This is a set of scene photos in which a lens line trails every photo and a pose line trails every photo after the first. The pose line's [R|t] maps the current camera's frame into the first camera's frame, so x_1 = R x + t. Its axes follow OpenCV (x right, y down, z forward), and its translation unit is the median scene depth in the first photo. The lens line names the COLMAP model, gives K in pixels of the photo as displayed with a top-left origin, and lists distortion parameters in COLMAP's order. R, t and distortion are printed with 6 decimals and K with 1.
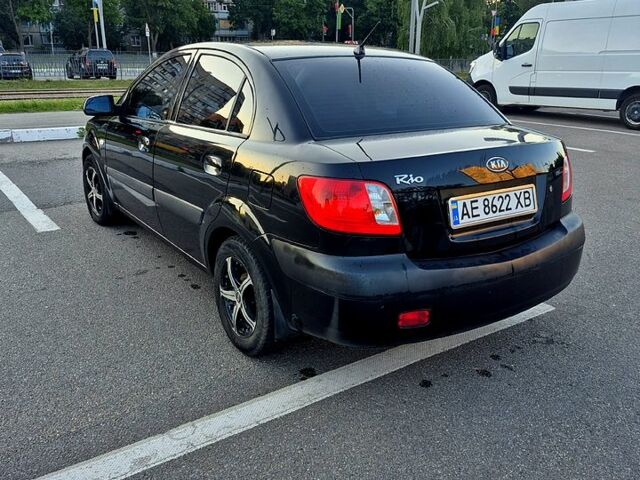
lens RADIAL K [[603.7, 0, 320.0], [0, 603.7, 240.0], [0, 0, 1]] dist [0.132940, -0.352637]
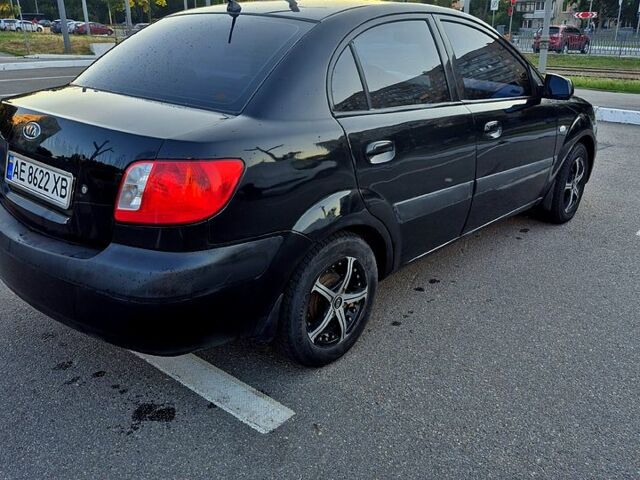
lens RADIAL K [[603.7, 0, 320.0], [0, 603.7, 240.0], [0, 0, 1]] dist [0.132940, -0.352637]
pose [[0.240441, 0.330402, -0.912700, 1.171329], [-0.307310, 0.917828, 0.251301, -0.308898], [0.920733, 0.220058, 0.322220, 1.065024]]
